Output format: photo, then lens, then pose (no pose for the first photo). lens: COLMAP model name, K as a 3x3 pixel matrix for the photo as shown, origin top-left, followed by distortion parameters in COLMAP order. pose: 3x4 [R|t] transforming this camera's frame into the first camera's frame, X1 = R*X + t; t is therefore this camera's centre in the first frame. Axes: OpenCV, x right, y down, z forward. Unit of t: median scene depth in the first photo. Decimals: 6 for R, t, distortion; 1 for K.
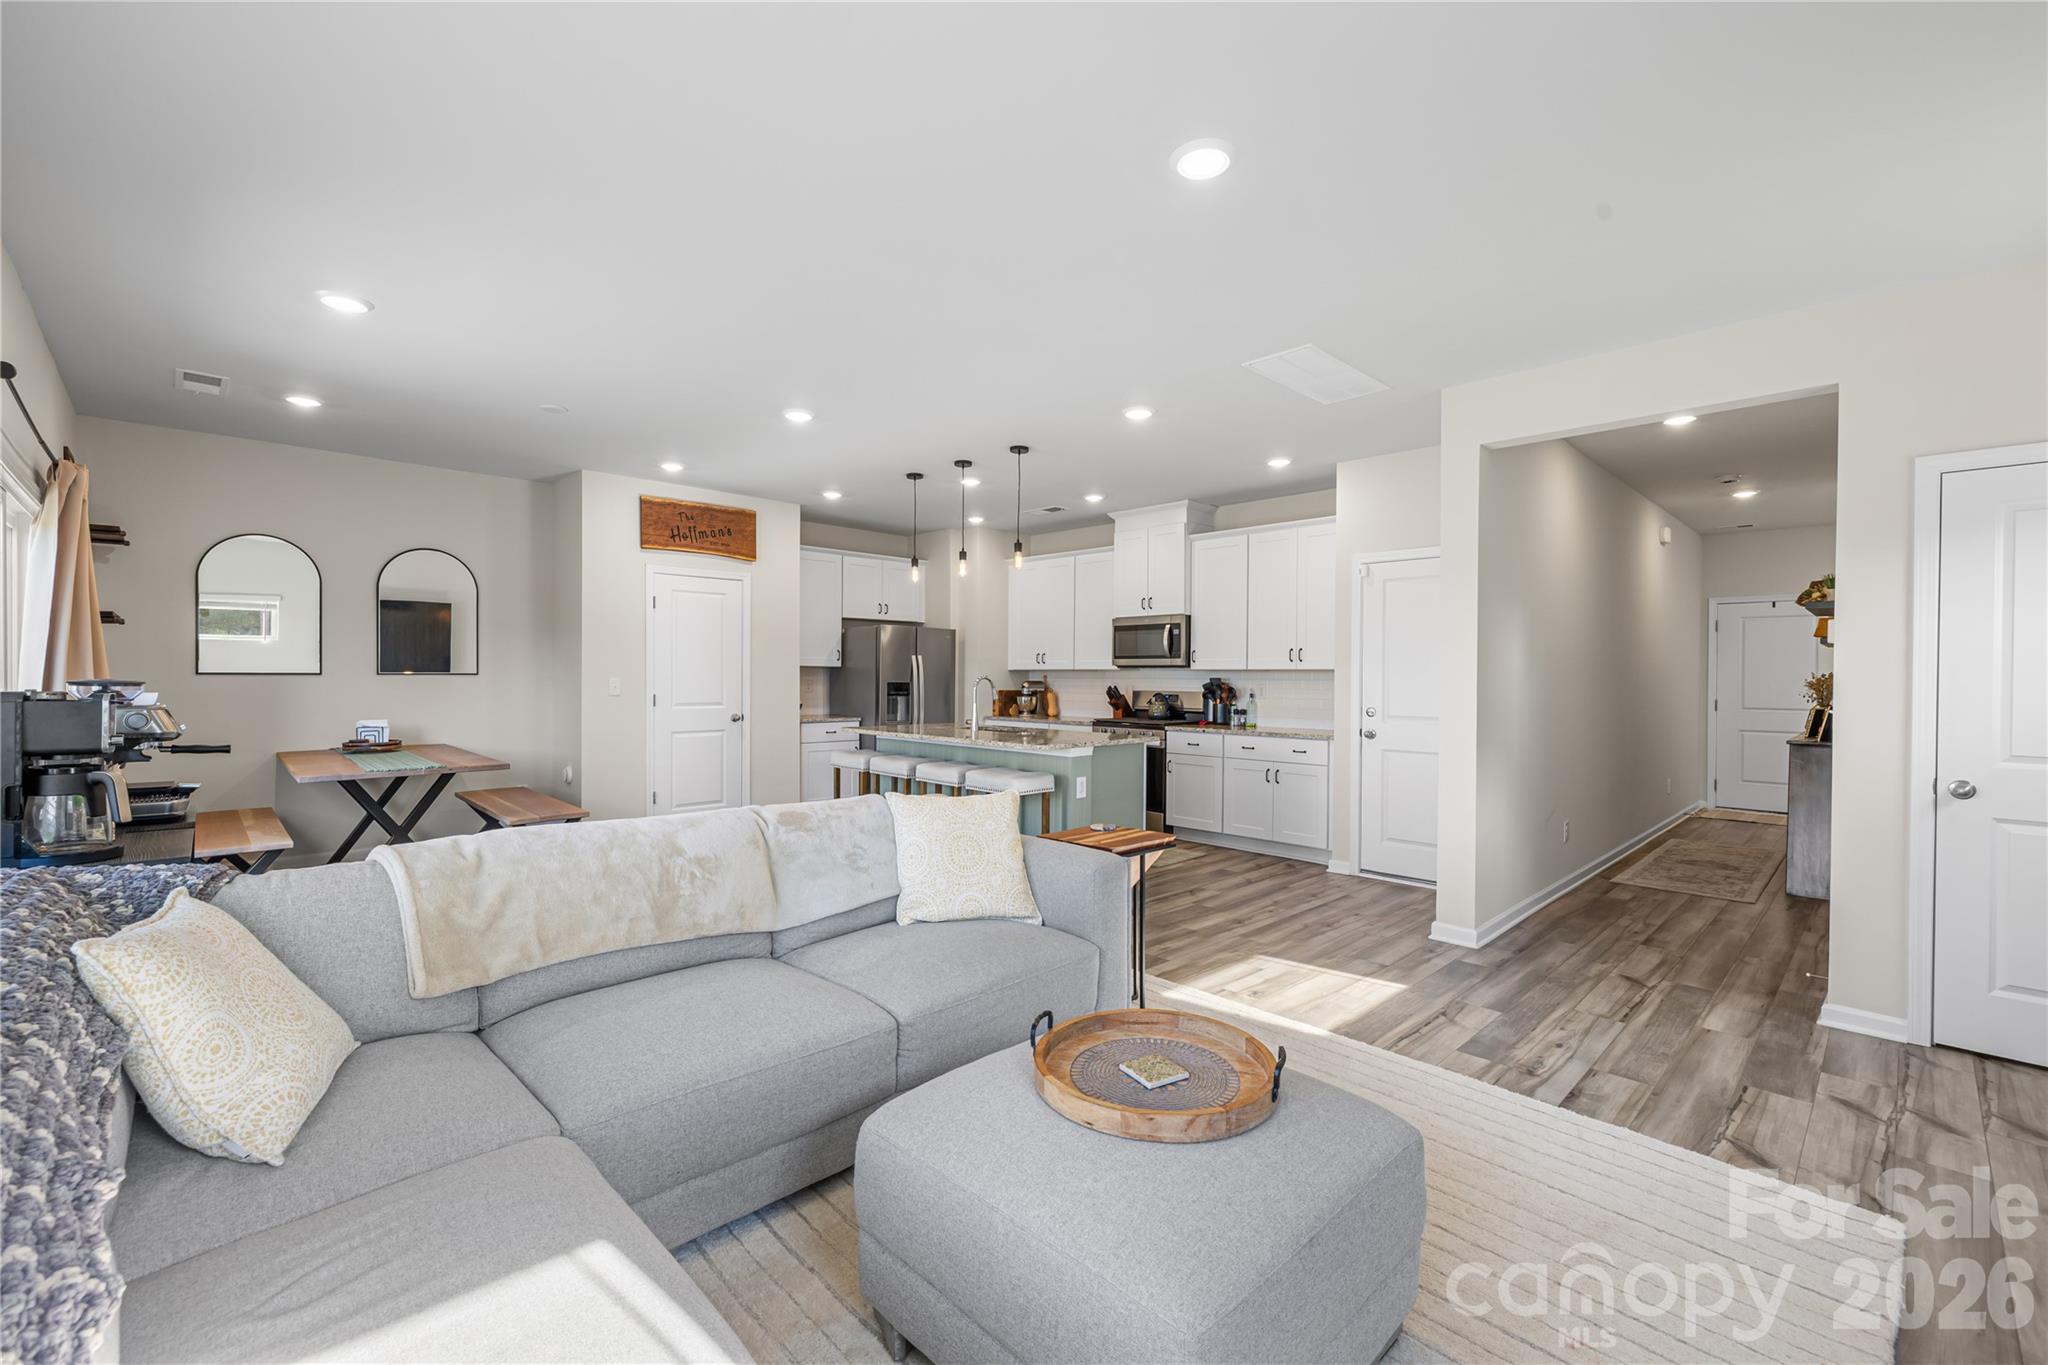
lens RADIAL K [[865.9, 0, 1018.4], [0, 865.9, 689.1], [0, 0, 1]] dist [-0.000054, 0.000028]
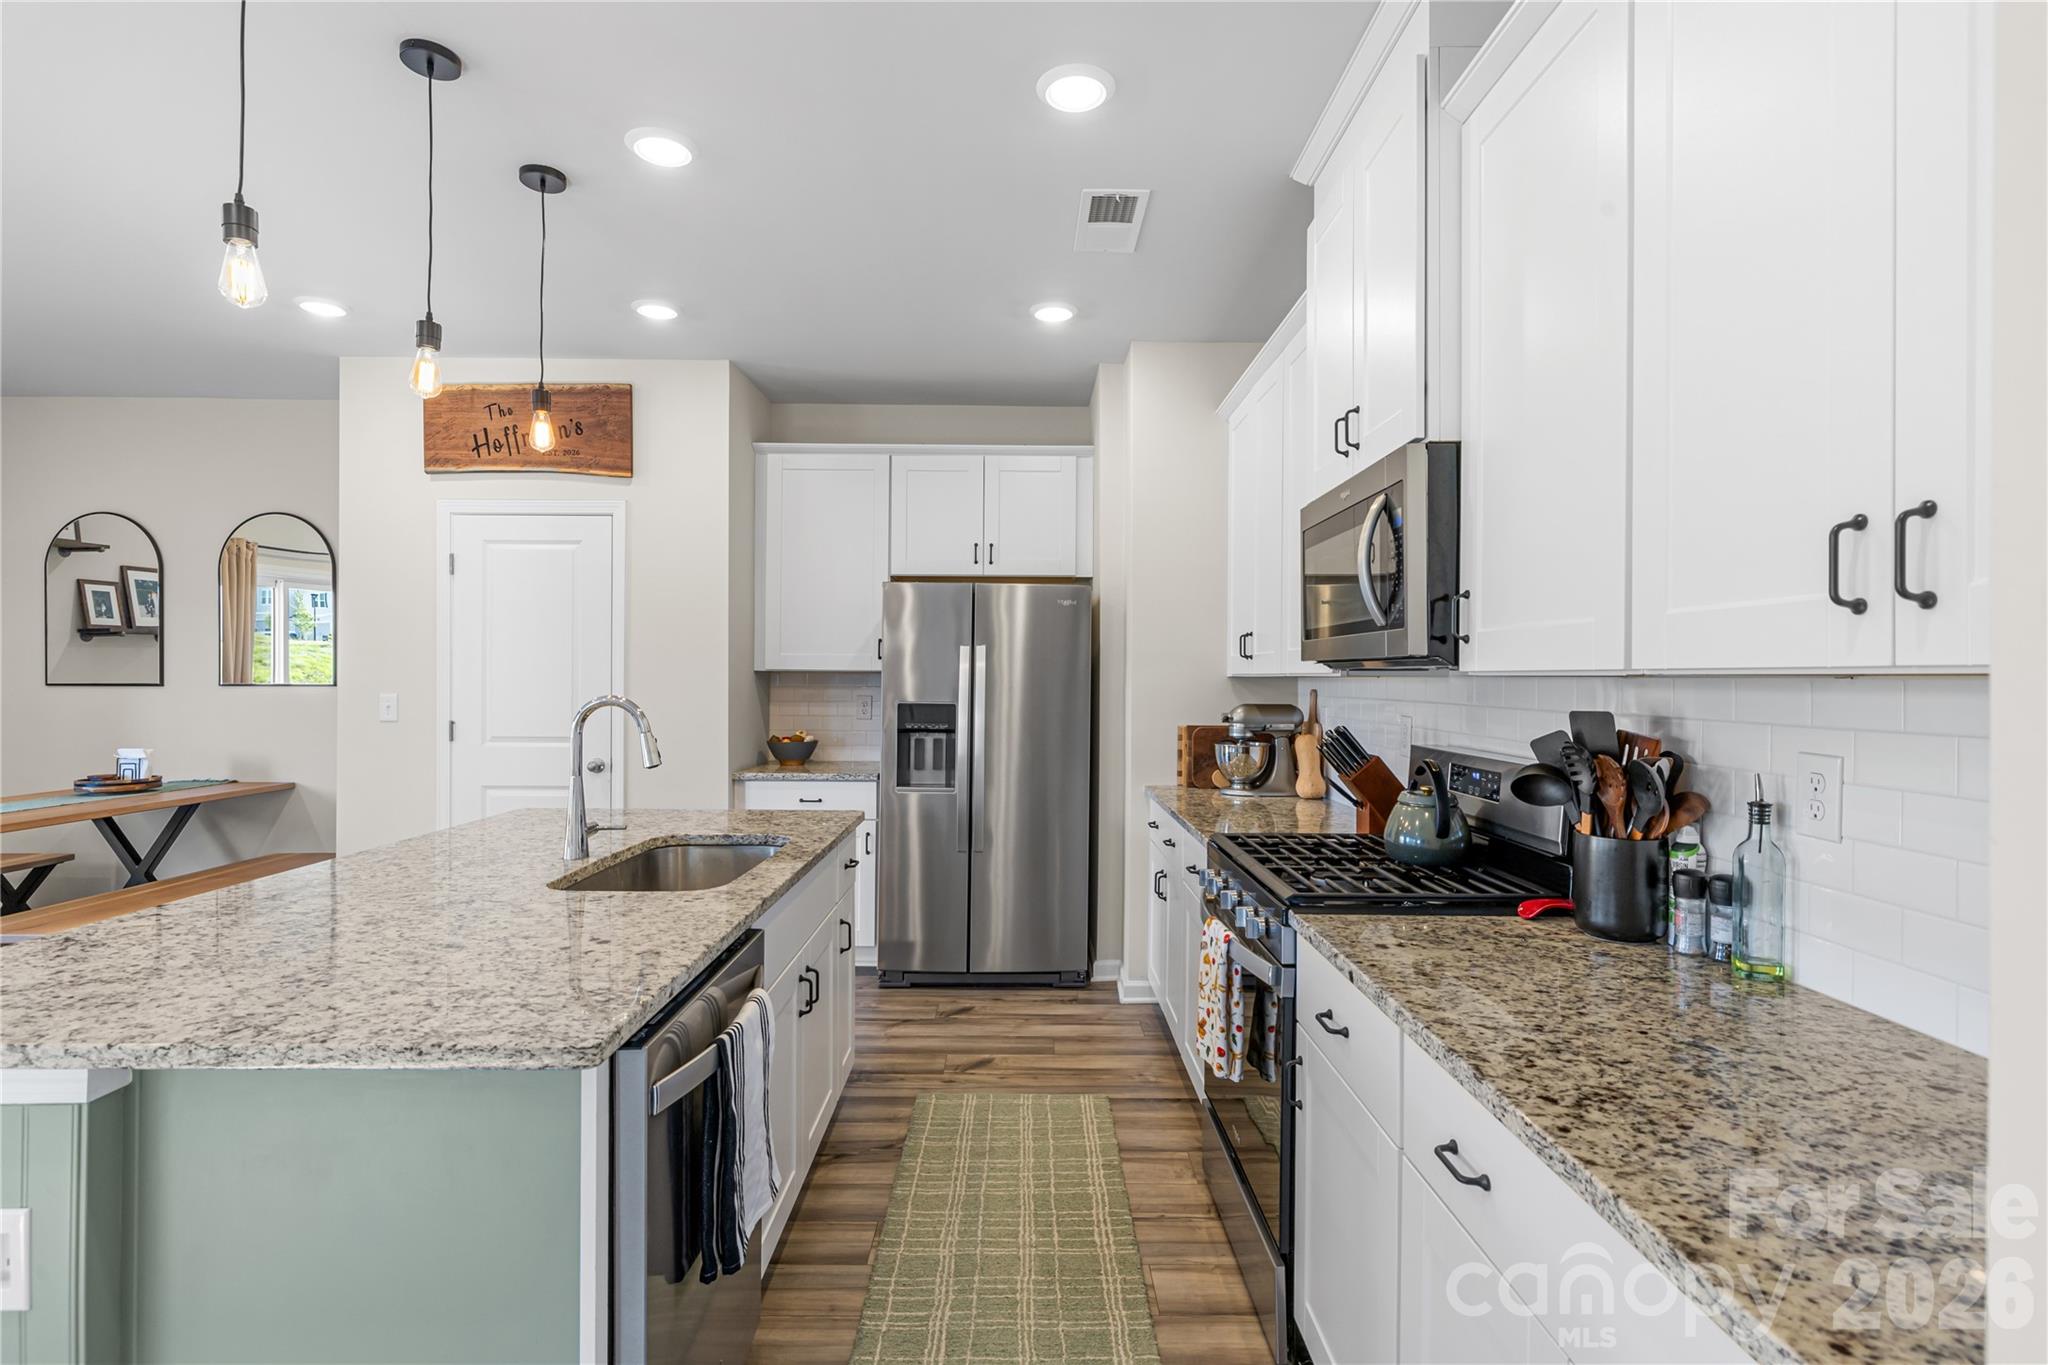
lens RADIAL K [[987.2, 0, 1023.6], [0, 987.2, 679.0], [0, 0, 1]] dist [0.009621, -0.000097]
pose [[0.718732, -0.000519, -0.695287, 0.300796], [-0.012428, 0.999830, -0.013593, -0.016232], [0.695176, 0.018411, 0.718604, 0.727305]]
